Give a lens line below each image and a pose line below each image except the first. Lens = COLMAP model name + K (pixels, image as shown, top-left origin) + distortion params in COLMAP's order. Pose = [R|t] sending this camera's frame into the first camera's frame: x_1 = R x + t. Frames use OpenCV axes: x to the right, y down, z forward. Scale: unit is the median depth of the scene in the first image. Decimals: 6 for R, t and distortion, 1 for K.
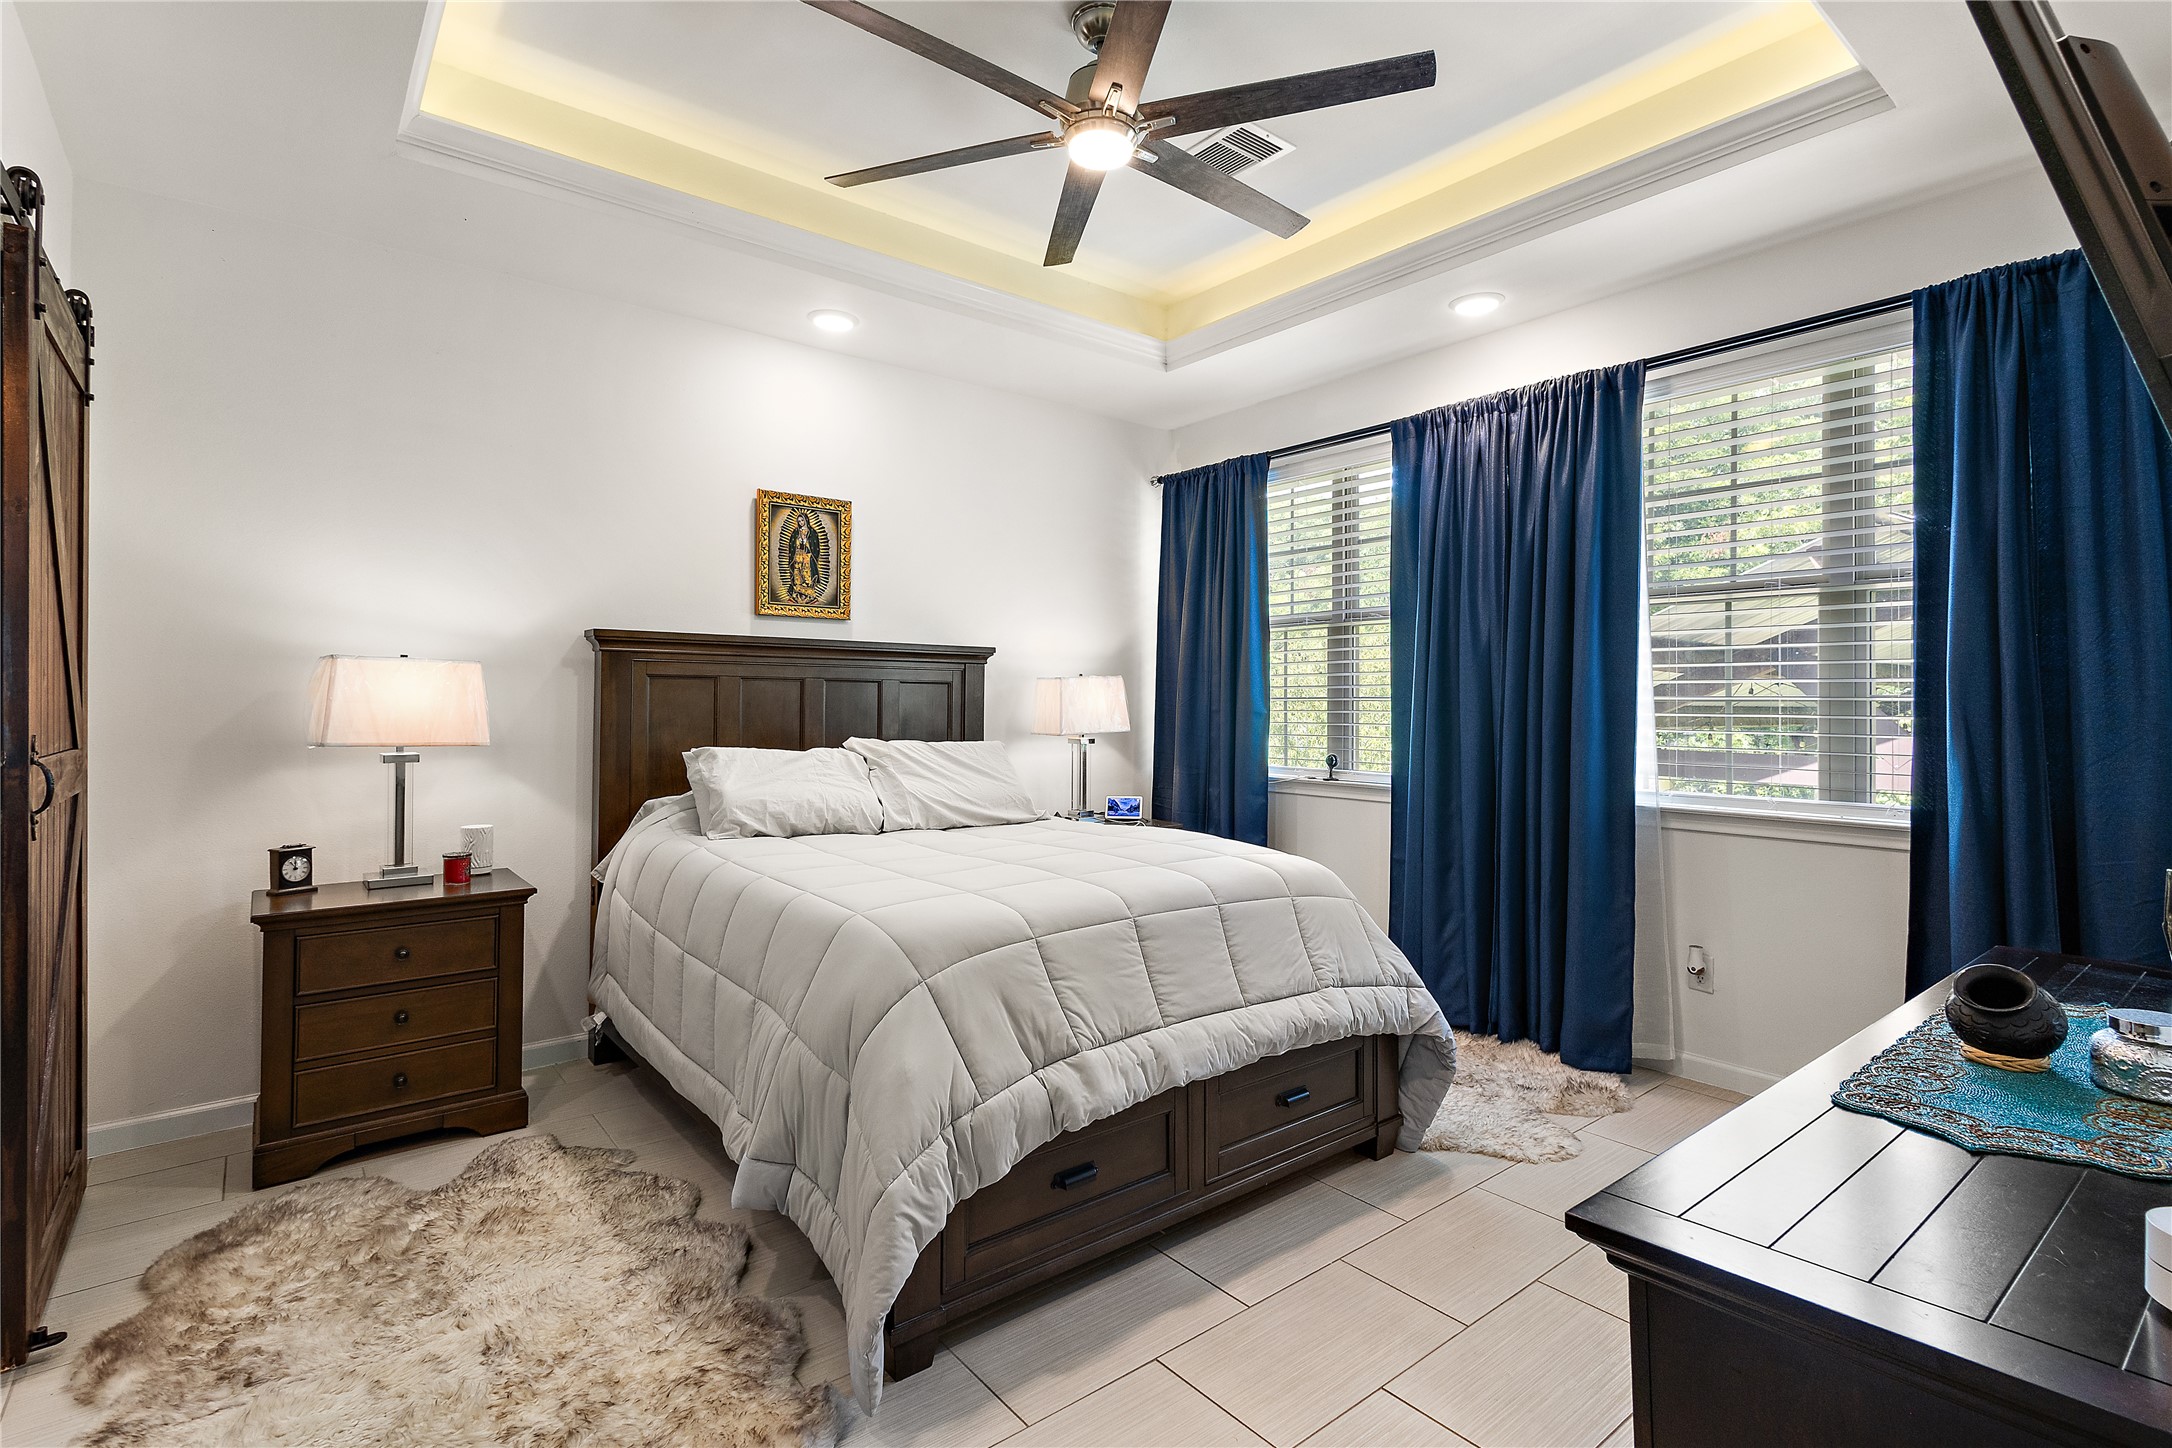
lens RADIAL K [[1023.3, 0, 1067.2], [0, 1023.3, 708.5], [0, 0, 1]] dist [0.002190, 0.000053]
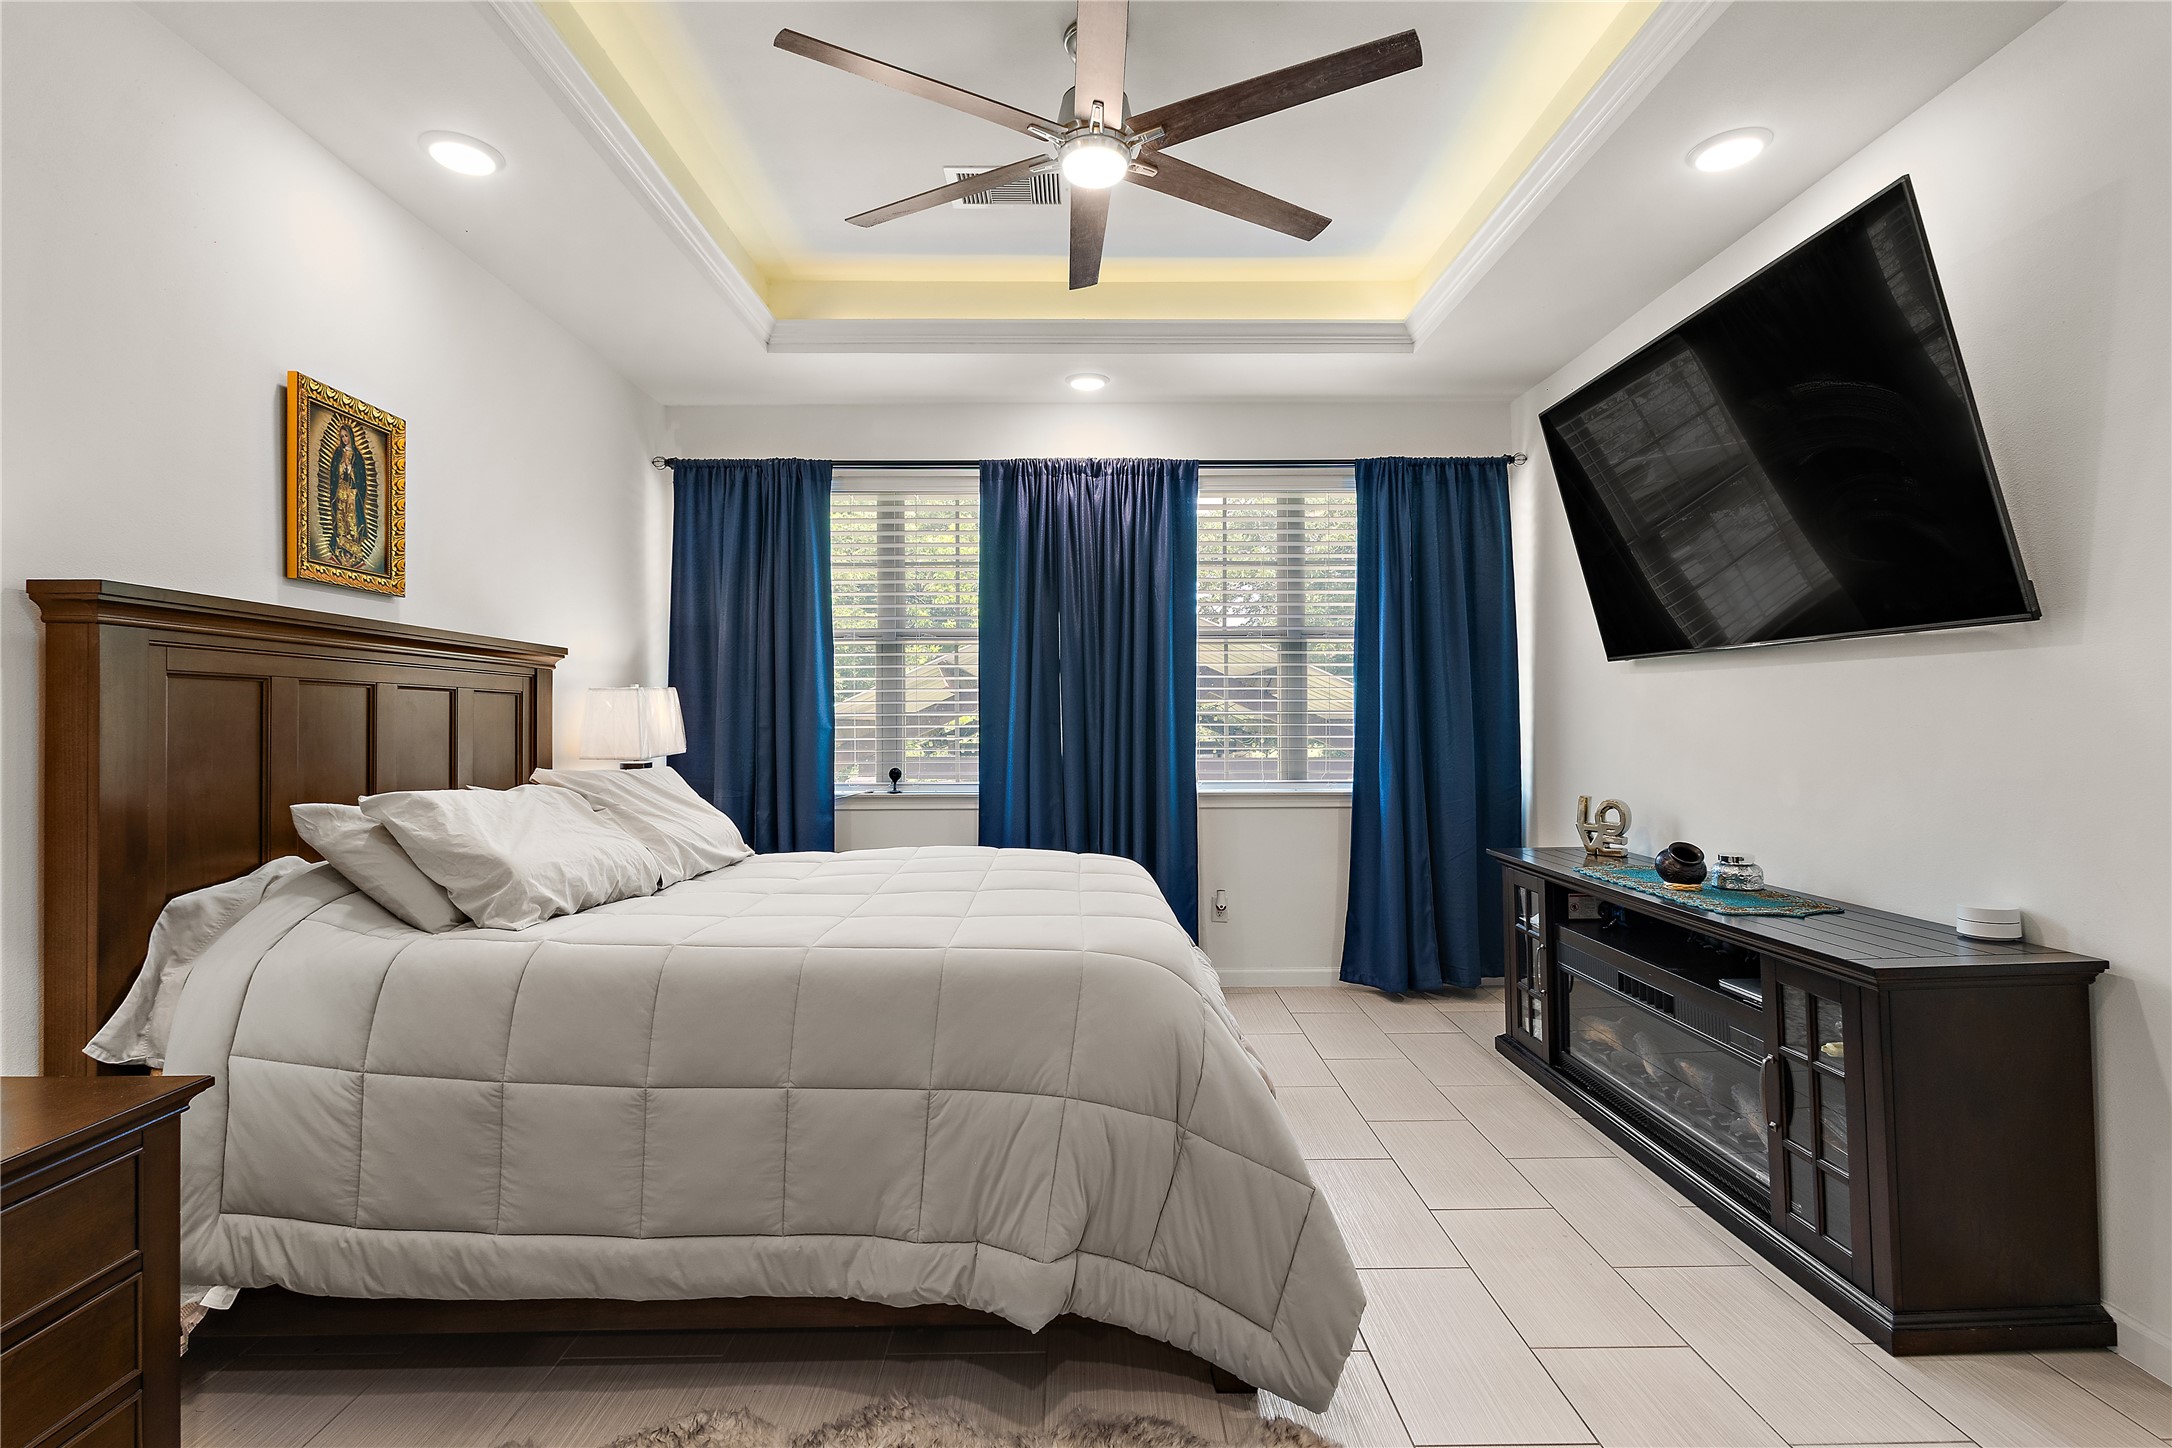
lens RADIAL K [[1023.3, 0, 1068.9], [0, 1023.3, 725.8], [0, 0, 1]] dist [0.002190, 0.000053]
pose [[0.622405, -0.009308, 0.782640, -0.483399], [0.008724, 0.999950, 0.004955, -0.000993], [-0.782647, 0.003744, 0.622455, 0.244945]]
